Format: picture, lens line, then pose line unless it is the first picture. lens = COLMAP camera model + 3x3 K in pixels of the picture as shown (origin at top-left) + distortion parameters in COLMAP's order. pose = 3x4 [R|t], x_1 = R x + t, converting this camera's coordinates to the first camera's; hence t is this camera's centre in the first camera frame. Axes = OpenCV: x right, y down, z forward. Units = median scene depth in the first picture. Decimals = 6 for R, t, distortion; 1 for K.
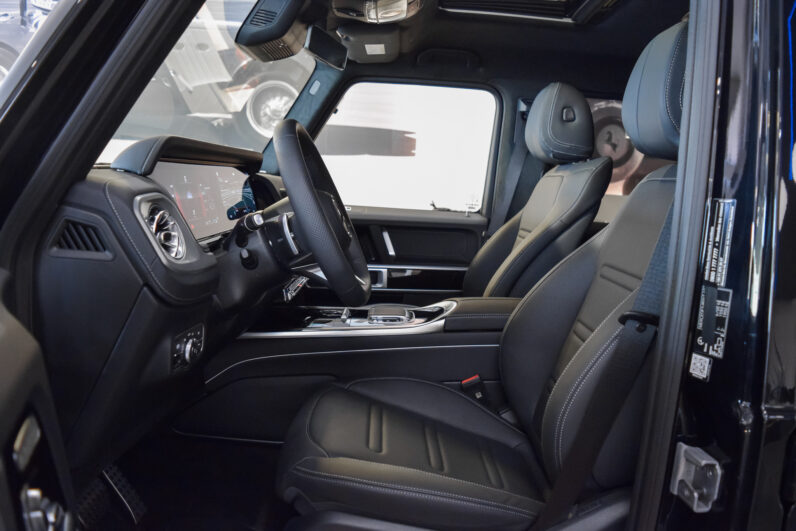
lens RADIAL K [[616.8, 0, 400.9], [0, 616.8, 263.5], [0, 0, 1]] dist [-0.098252, 0.021821]
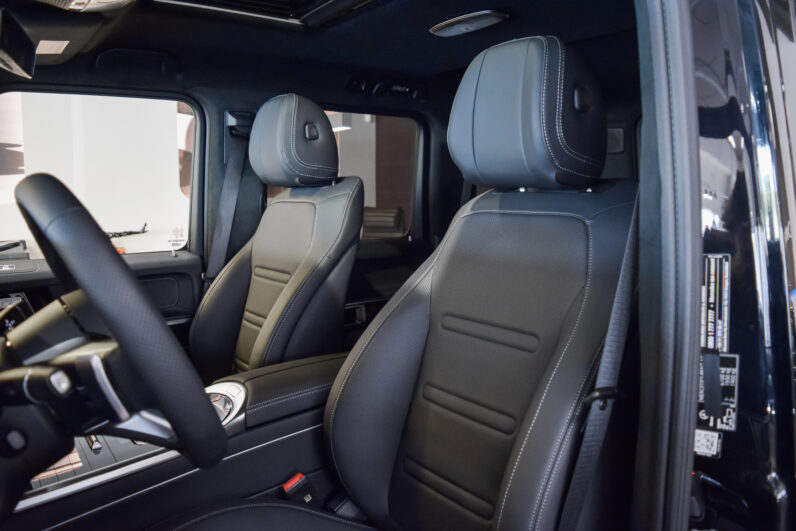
lens RADIAL K [[616.8, 0, 395.9], [0, 616.8, 261.7], [0, 0, 1]] dist [-0.098252, 0.021821]
pose [[0.812785, -0.134744, 0.566767, -0.337230], [0.134820, 0.989979, 0.042017, -0.192041], [-0.566749, 0.042261, 0.822806, 0.524505]]
